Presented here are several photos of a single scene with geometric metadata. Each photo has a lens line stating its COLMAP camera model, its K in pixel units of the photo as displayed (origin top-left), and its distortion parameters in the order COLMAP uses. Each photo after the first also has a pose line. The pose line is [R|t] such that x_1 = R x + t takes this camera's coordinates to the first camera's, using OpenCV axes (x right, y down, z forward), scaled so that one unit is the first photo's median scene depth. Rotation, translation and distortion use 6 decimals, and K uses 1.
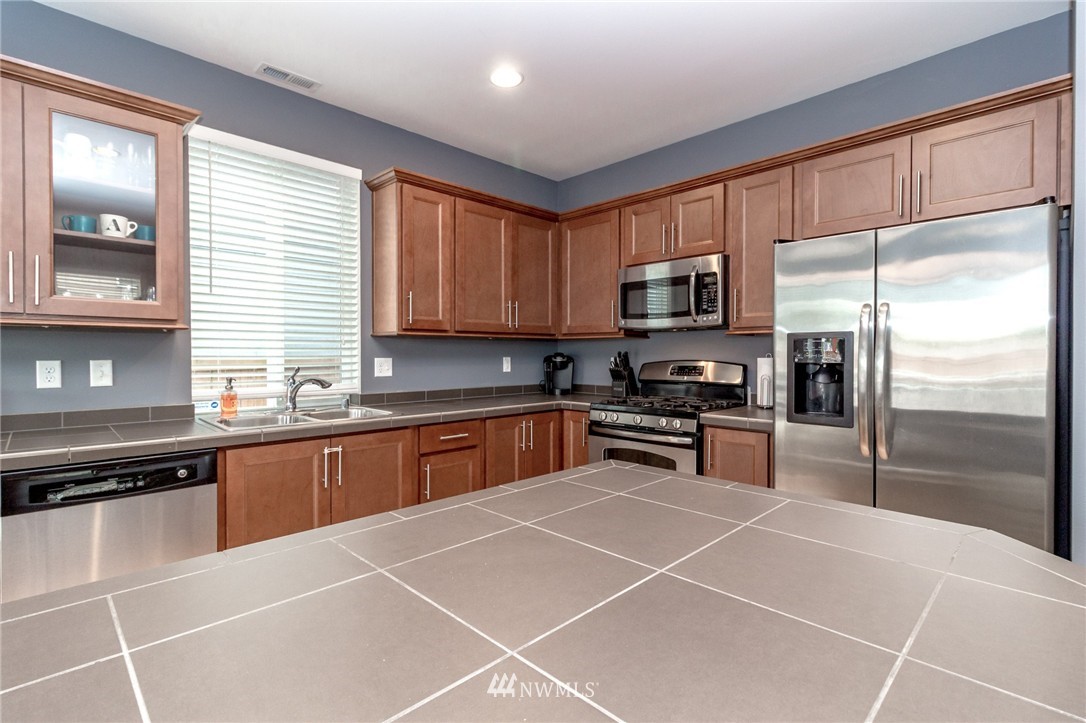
lens RADIAL K [[515.3, 0, 538.0], [0, 515.3, 358.4], [0, 0, 1]] dist [-0.000333, -0.002088]
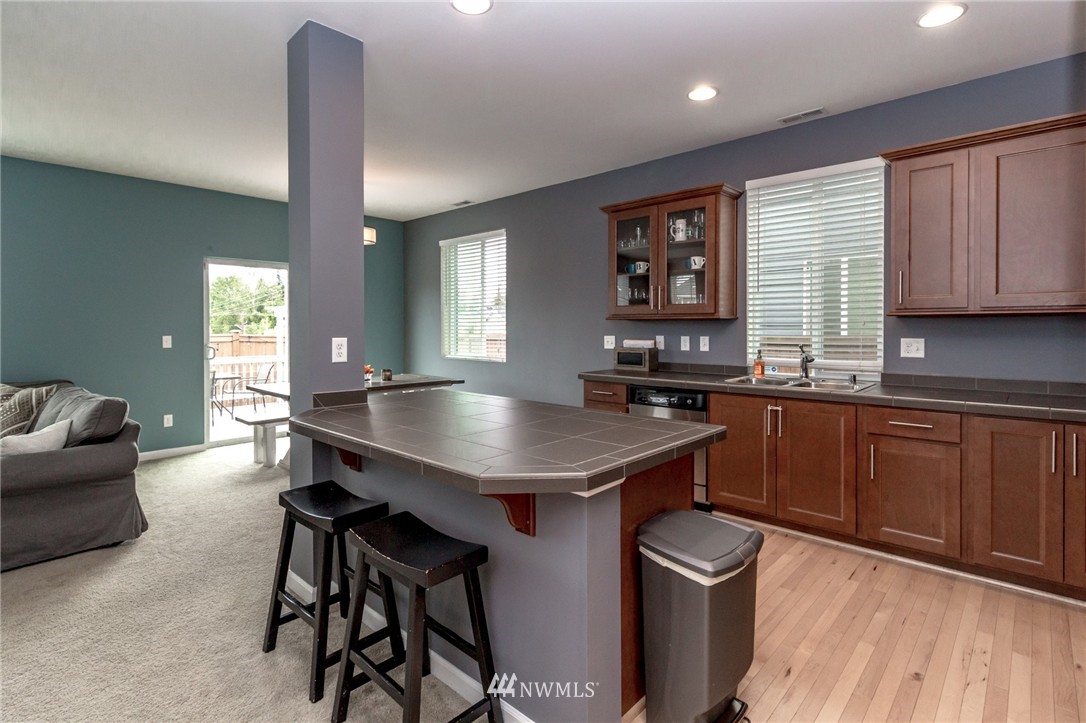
lens RADIAL K [[515.3, 0, 552.8], [0, 515.3, 334.2], [0, 0, 1]] dist [-0.000333, -0.002088]
pose [[0.056830, 0.013470, -0.998293, 0.797788], [-0.009387, 0.999872, 0.012956, -0.019228], [0.998340, 0.008635, 0.056949, 0.333465]]
